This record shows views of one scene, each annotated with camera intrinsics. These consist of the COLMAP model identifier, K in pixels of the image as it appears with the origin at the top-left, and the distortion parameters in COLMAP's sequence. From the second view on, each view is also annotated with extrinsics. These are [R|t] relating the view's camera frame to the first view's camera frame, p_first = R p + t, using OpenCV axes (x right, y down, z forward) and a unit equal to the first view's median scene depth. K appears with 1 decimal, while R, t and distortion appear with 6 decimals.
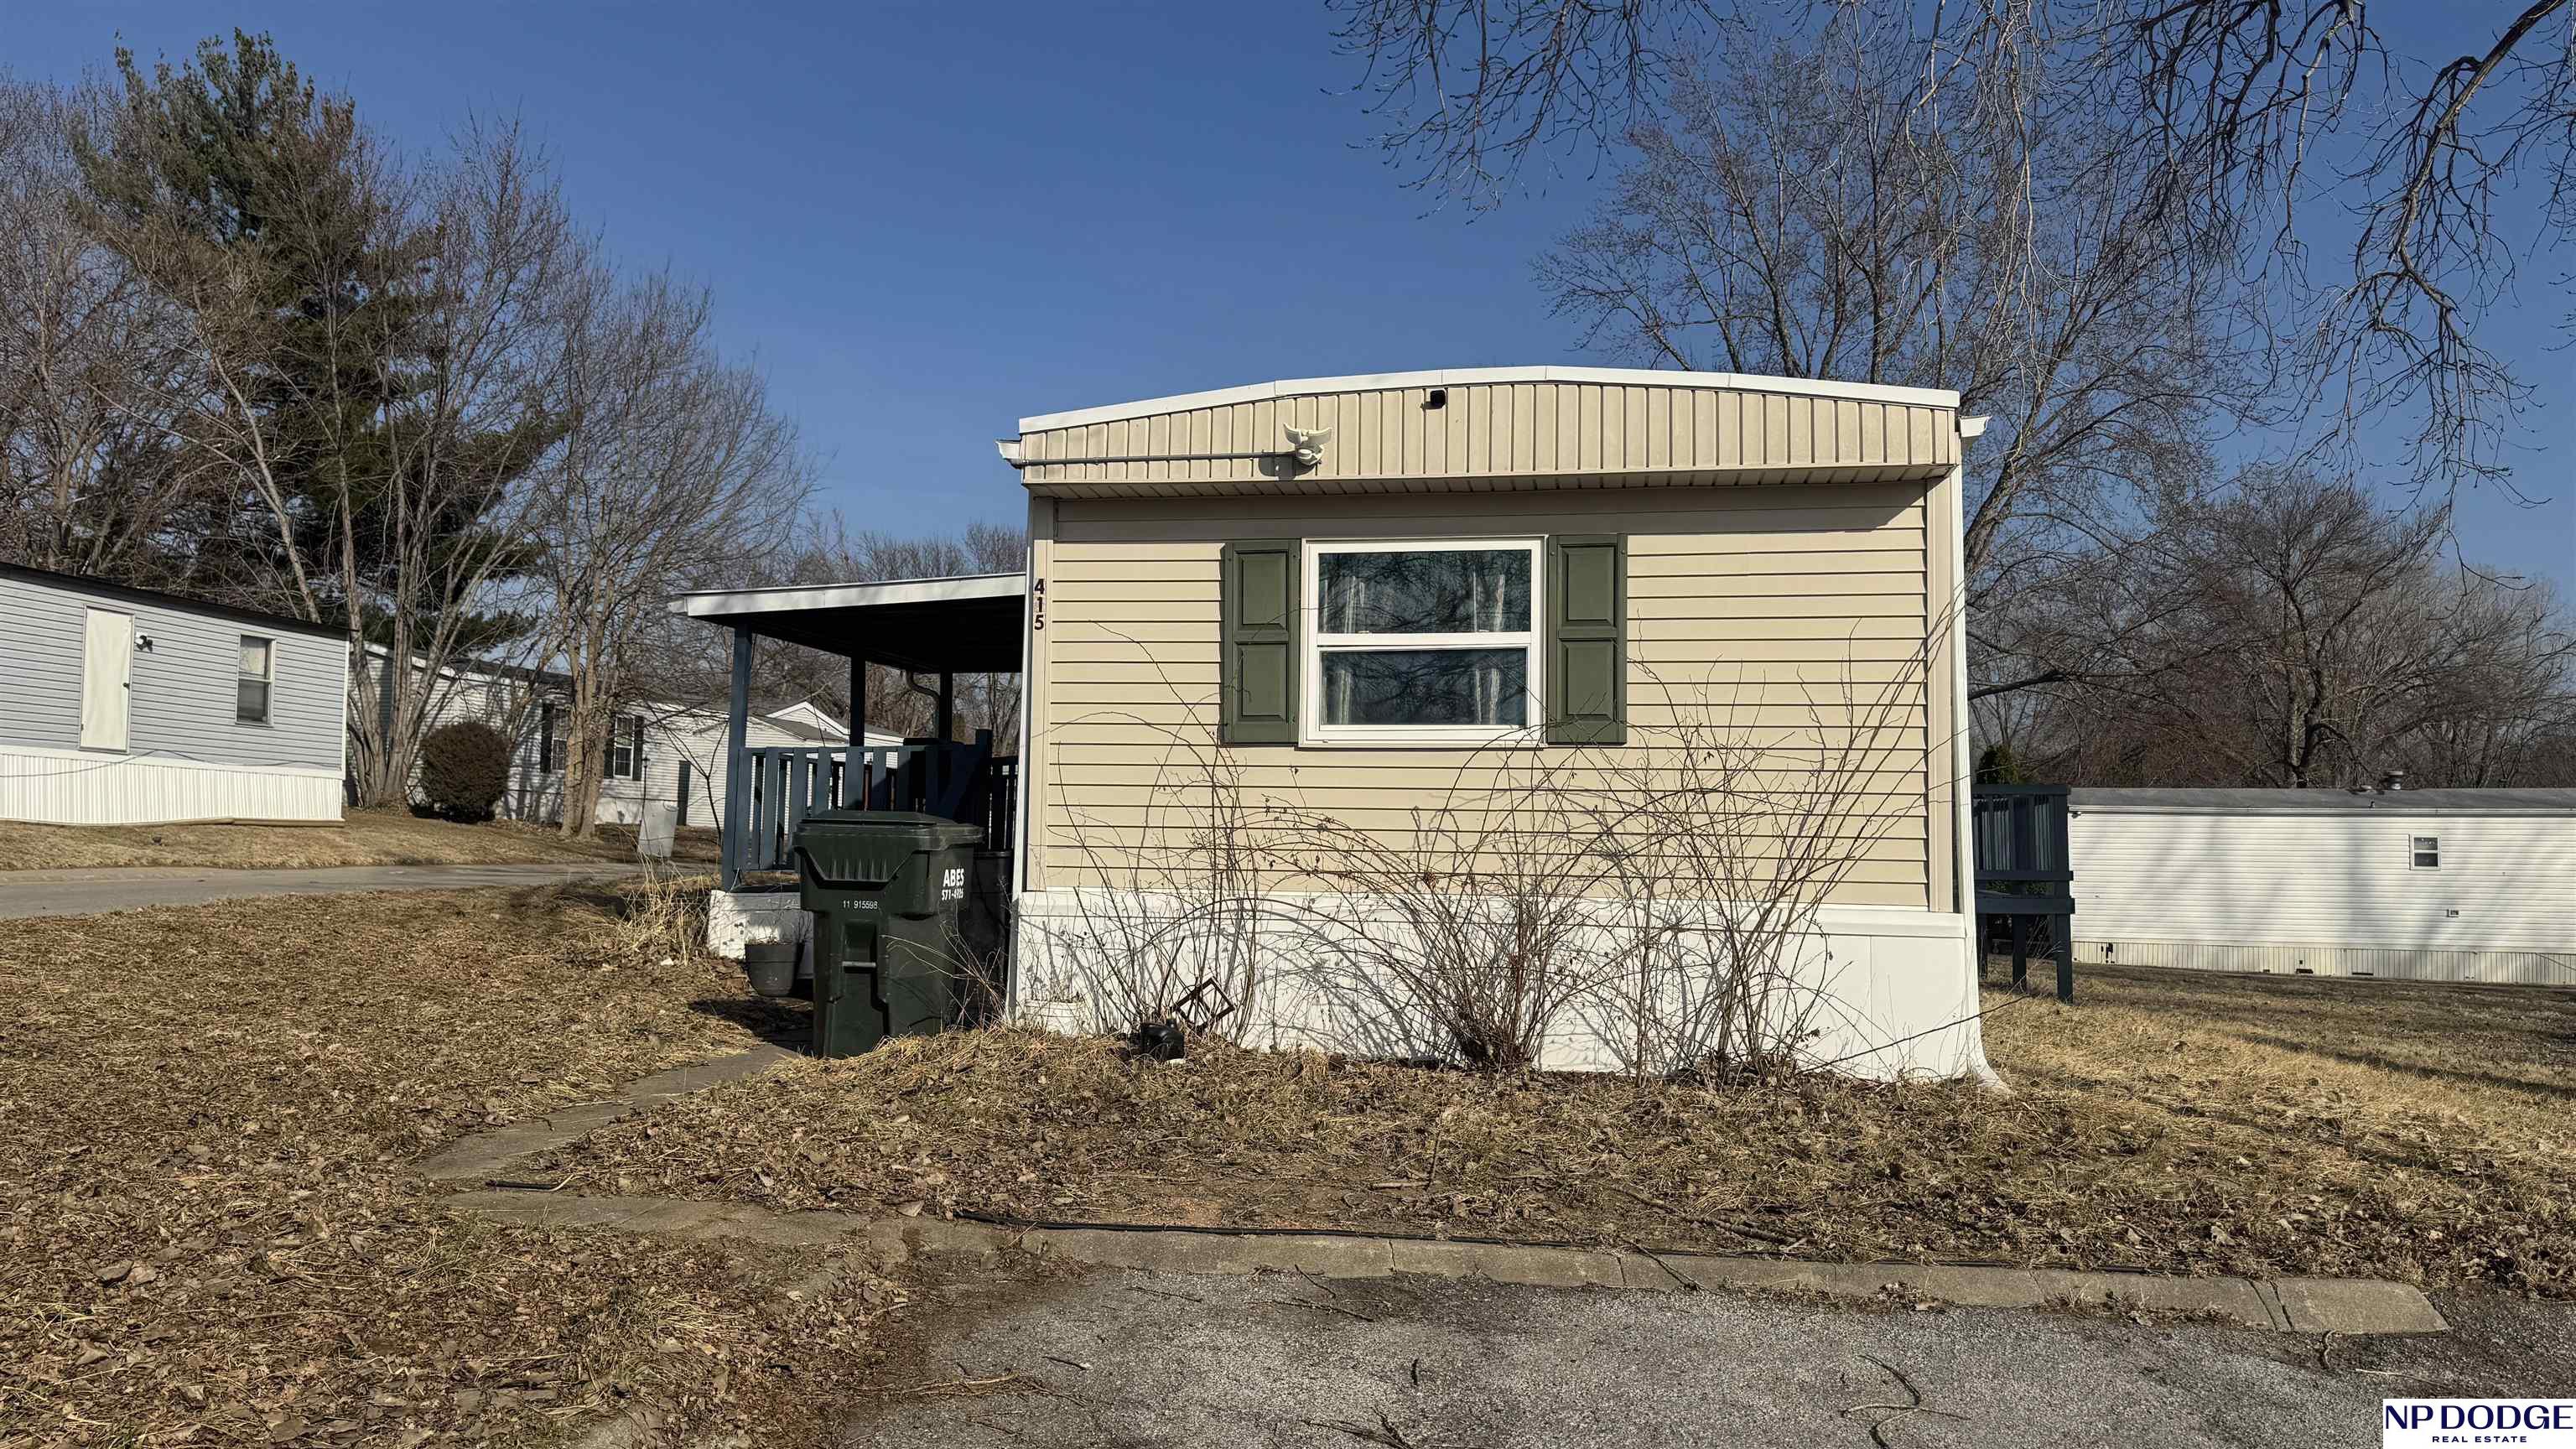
lens RADIAL K [[1837.0, 0, 1288.0], [0, 1837.0, 724.5], [0, 0, 1]] dist [0.049926, -0.059624]
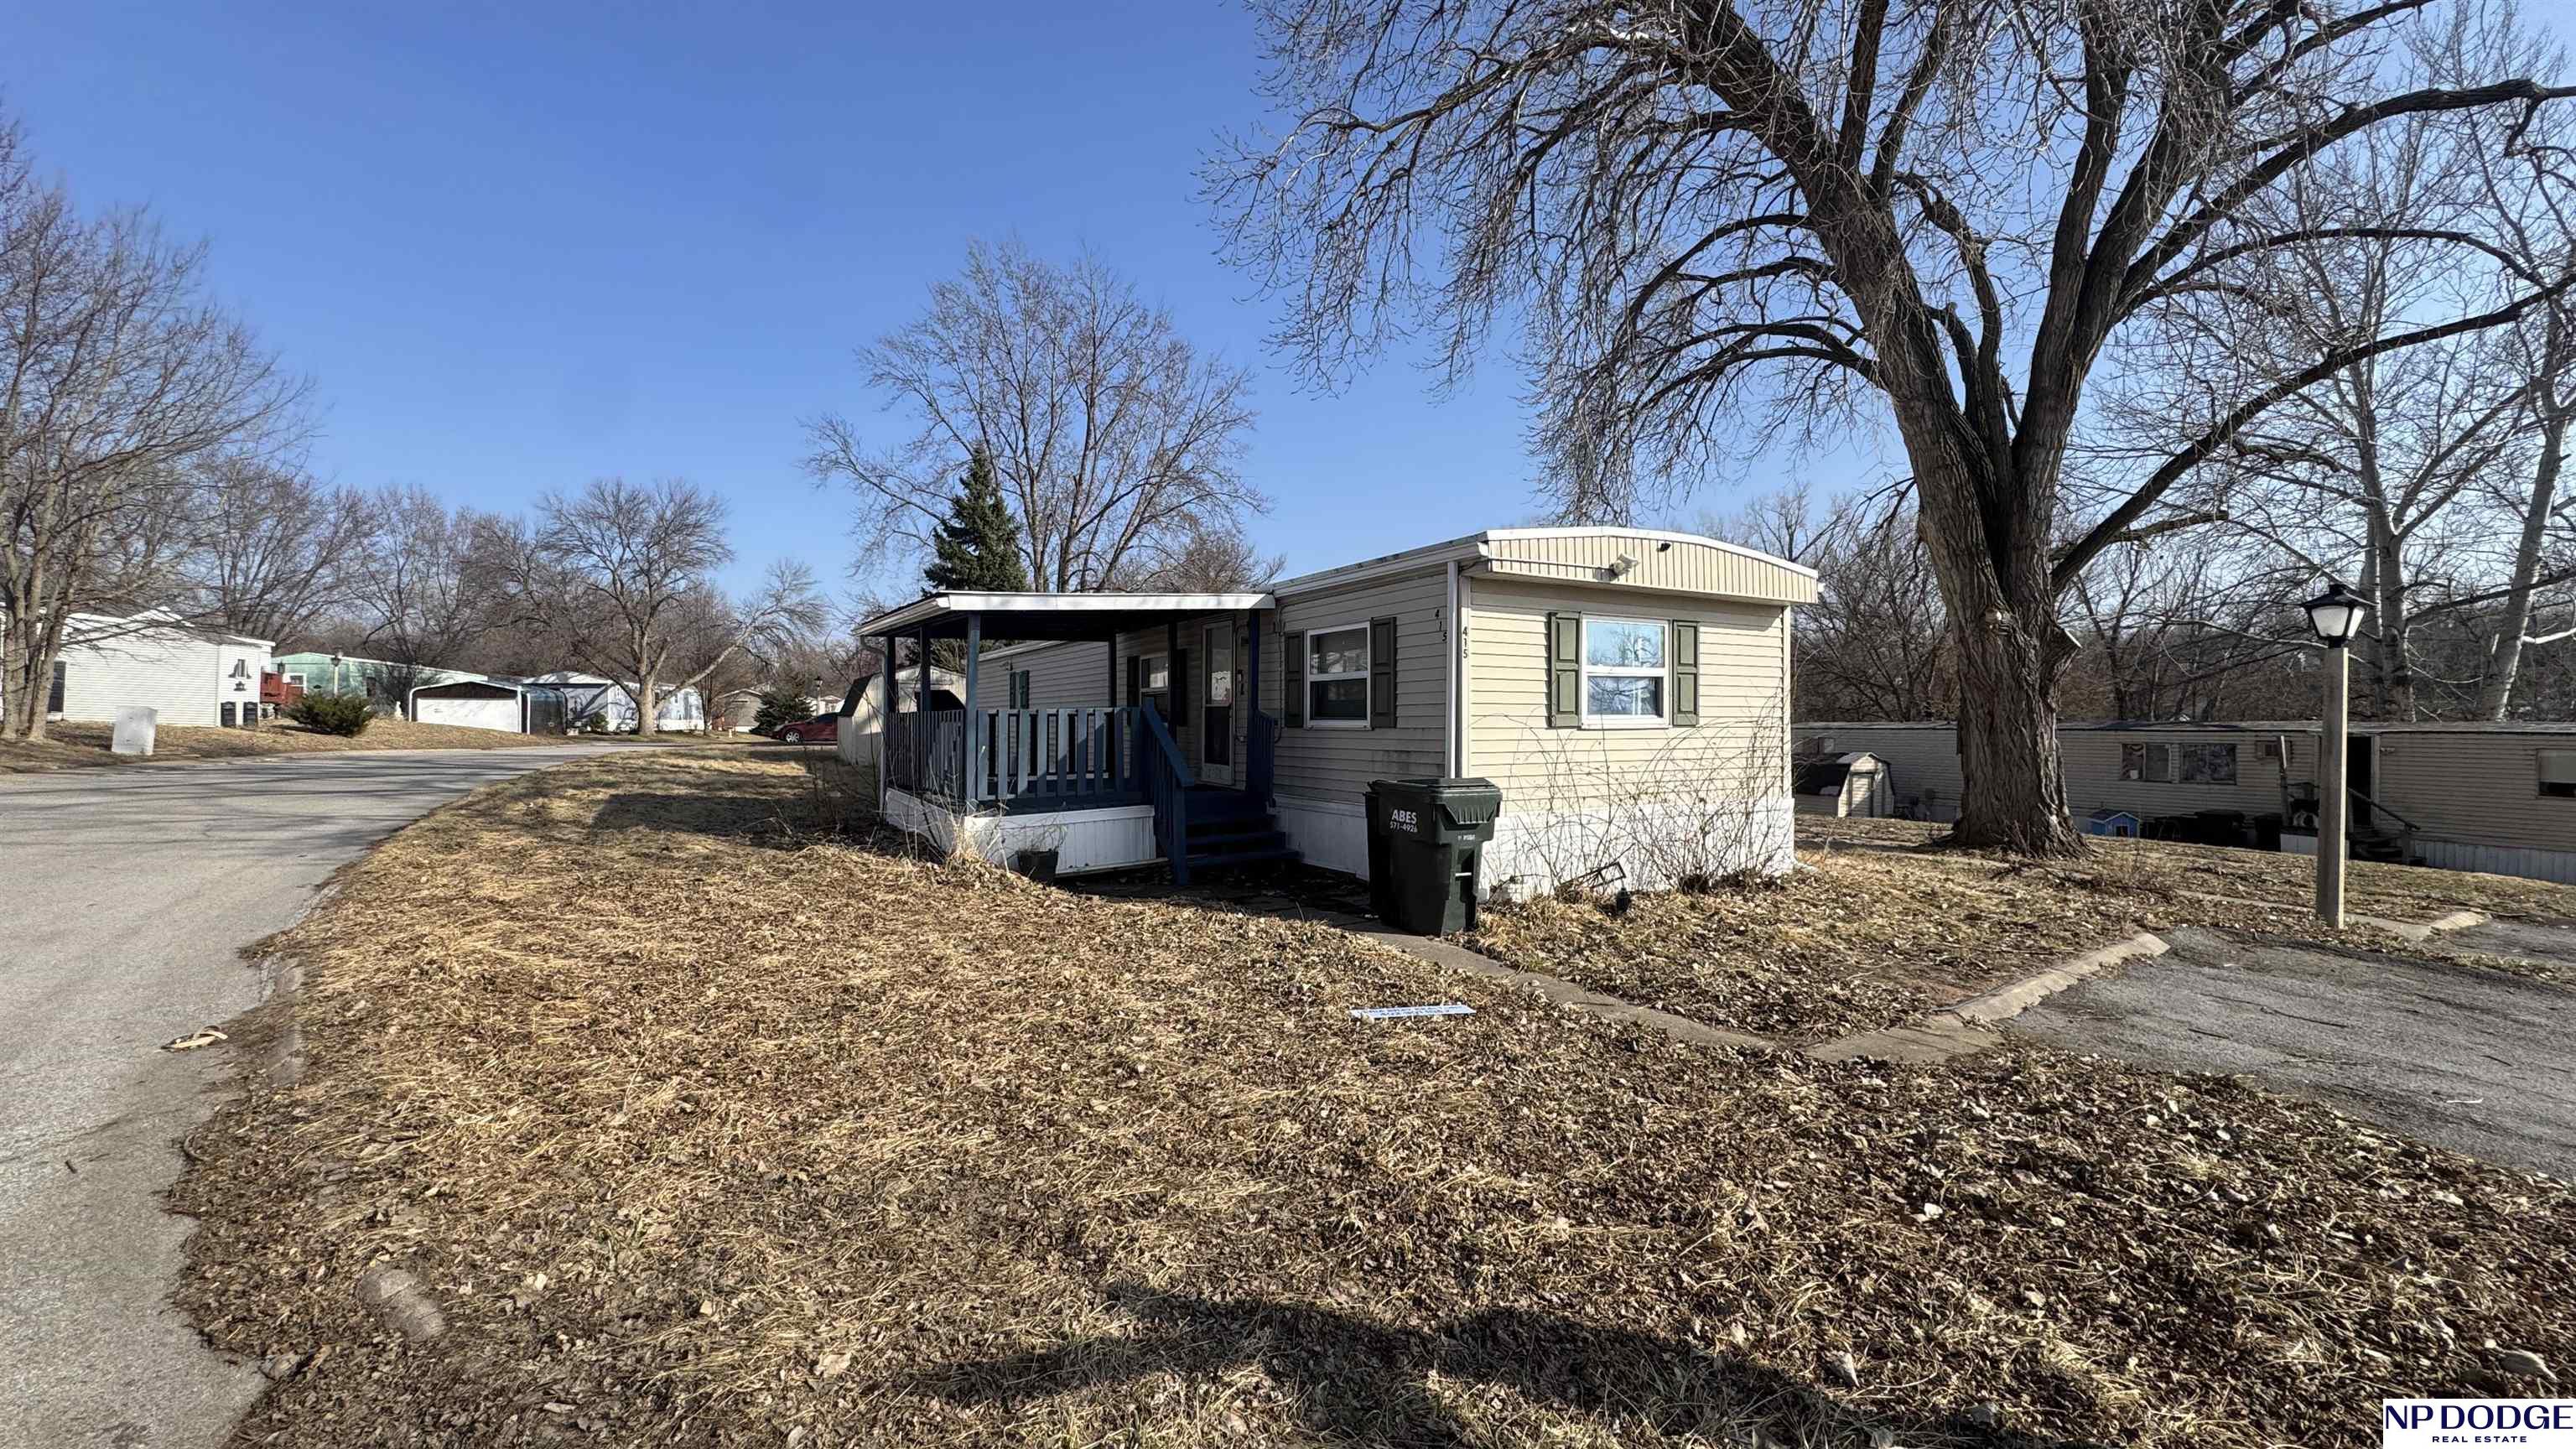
lens RADIAL K [[1029.9, 0, 1288.0], [0, 1029.9, 724.5], [0, 0, 1]] dist [0.000974, -0.000299]
pose [[0.763783, -0.019236, 0.645187, -0.893455], [-0.035354, 0.996809, 0.071573, -0.055619], [-0.644504, -0.077476, 0.760665, 0.423540]]
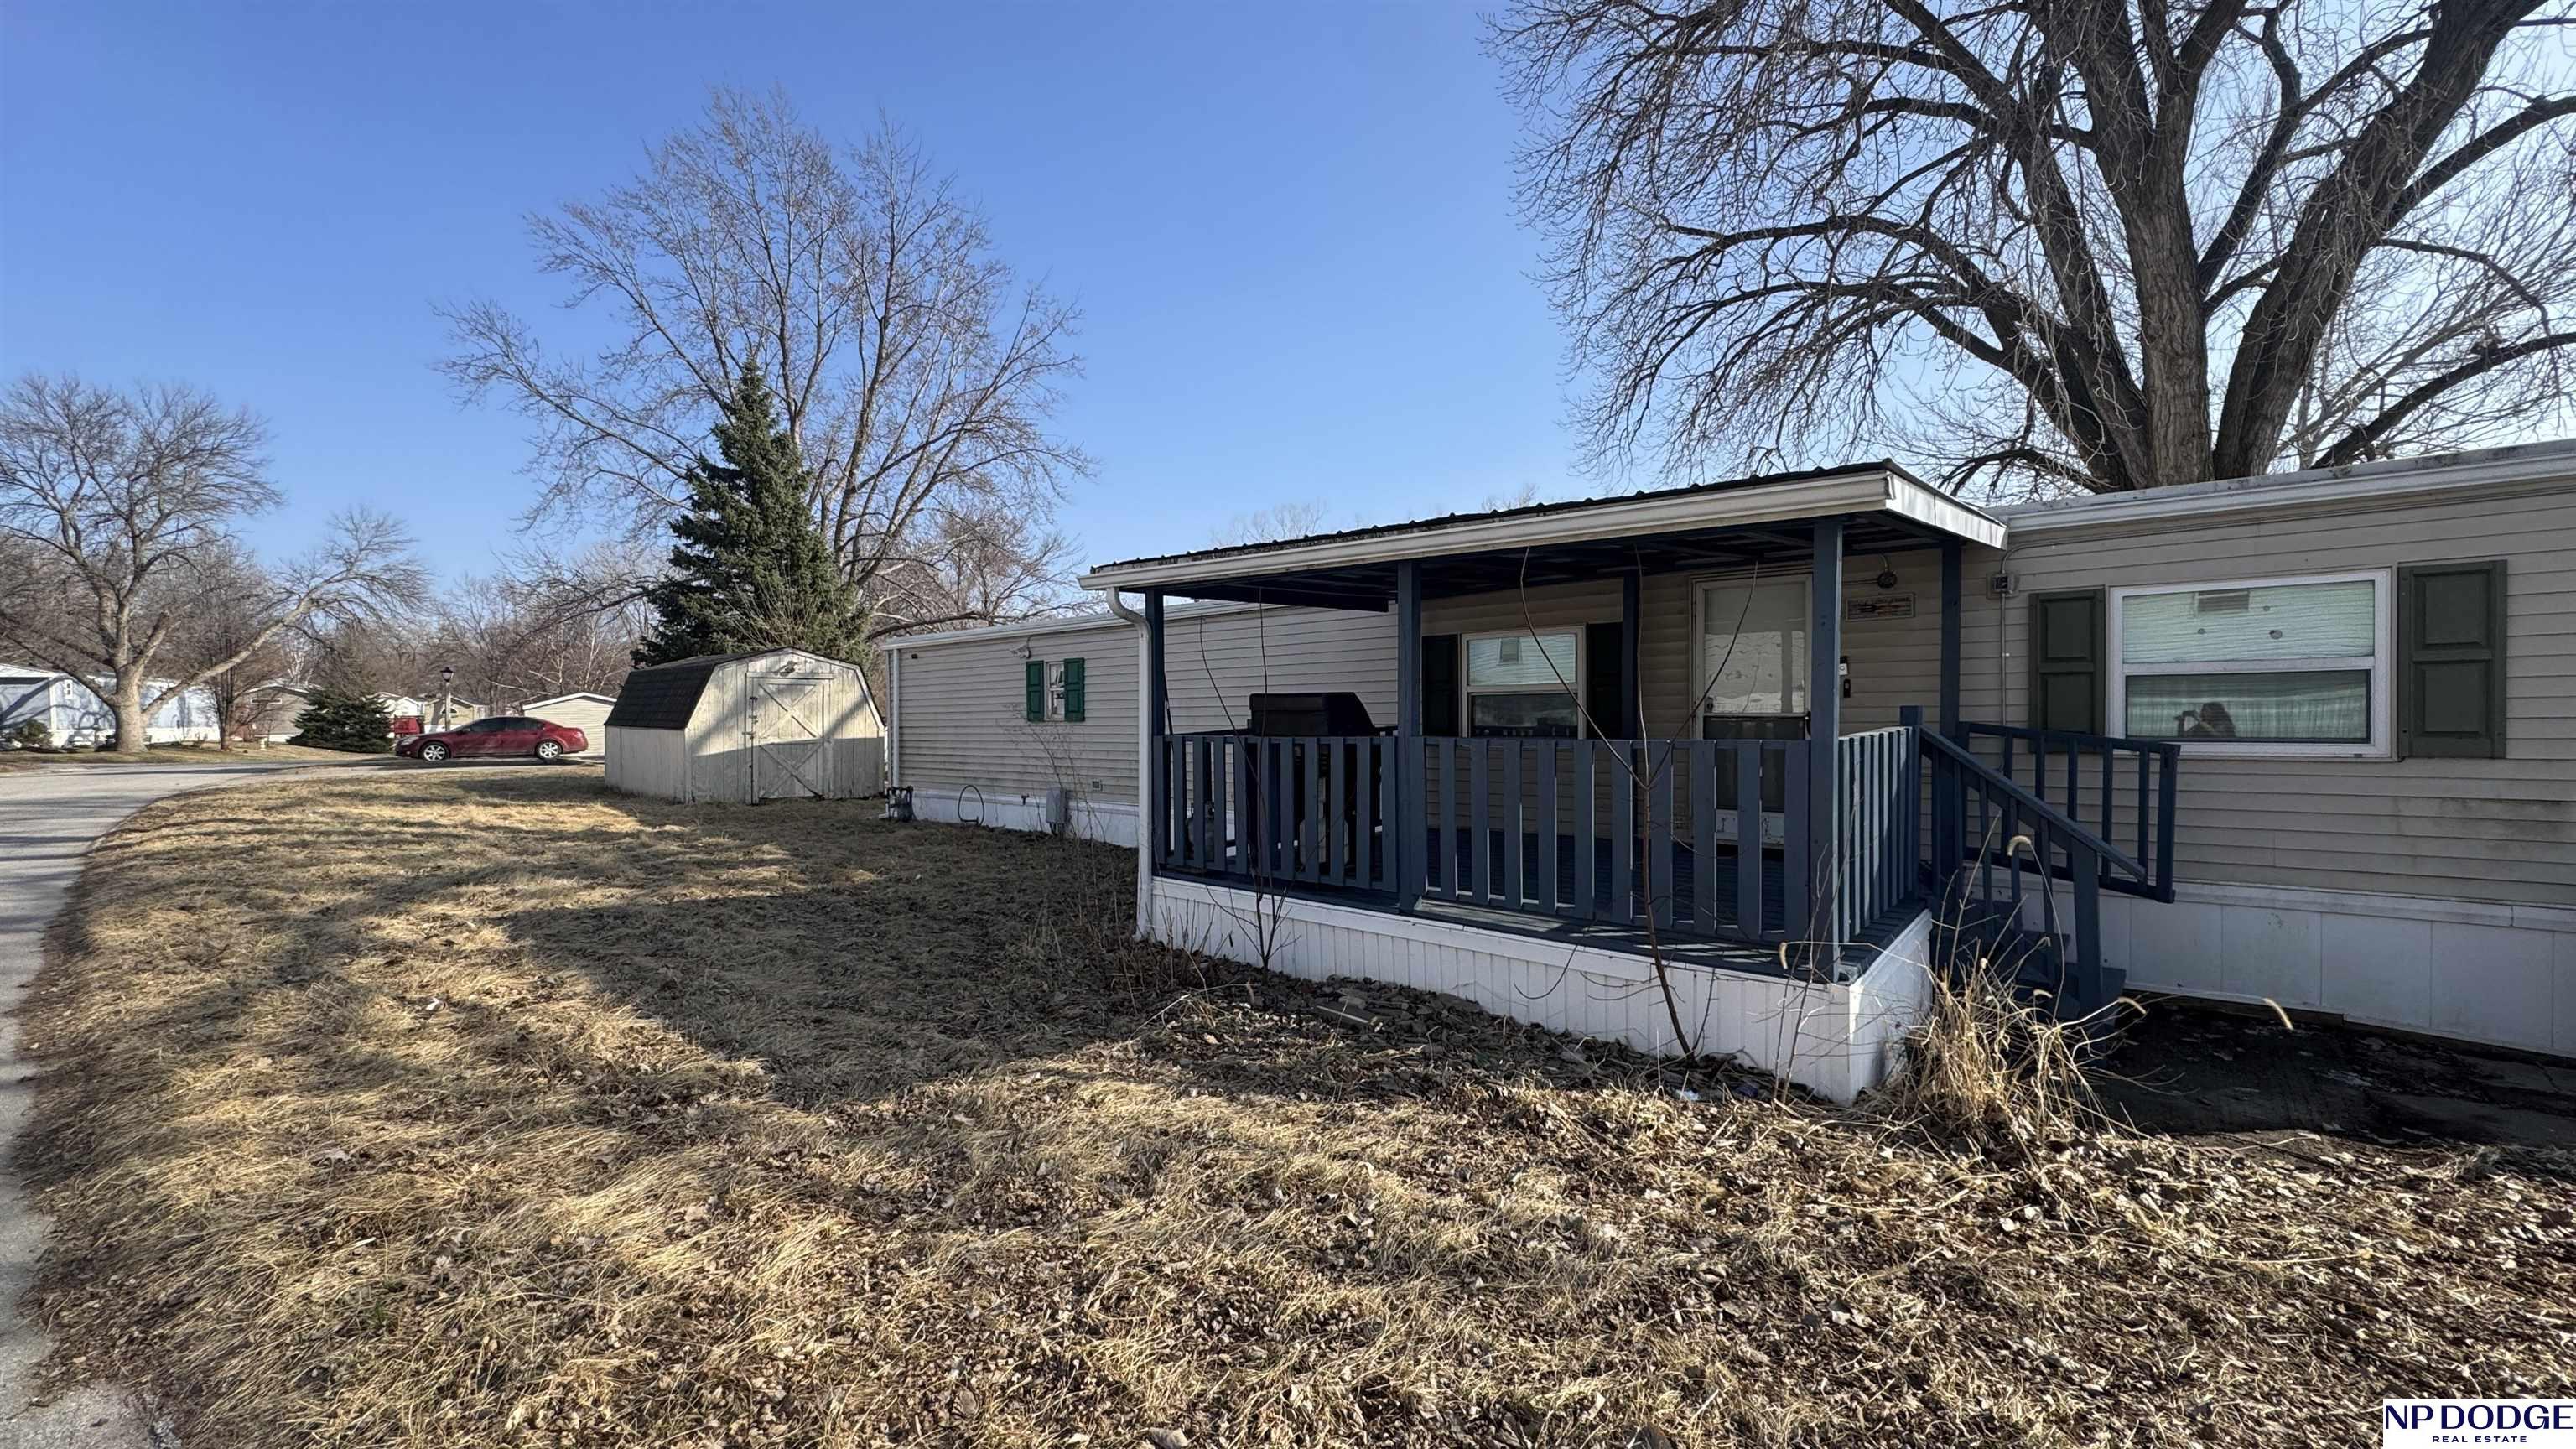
lens RADIAL K [[1029.9, 0, 1288.0], [0, 1029.9, 724.5], [0, 0, 1]] dist [0.000974, -0.000299]
pose [[0.521238, -0.035358, 0.852679, -0.996874], [-0.042176, 0.996853, 0.067118, -0.010865], [-0.852369, -0.070947, 0.518106, 1.434758]]
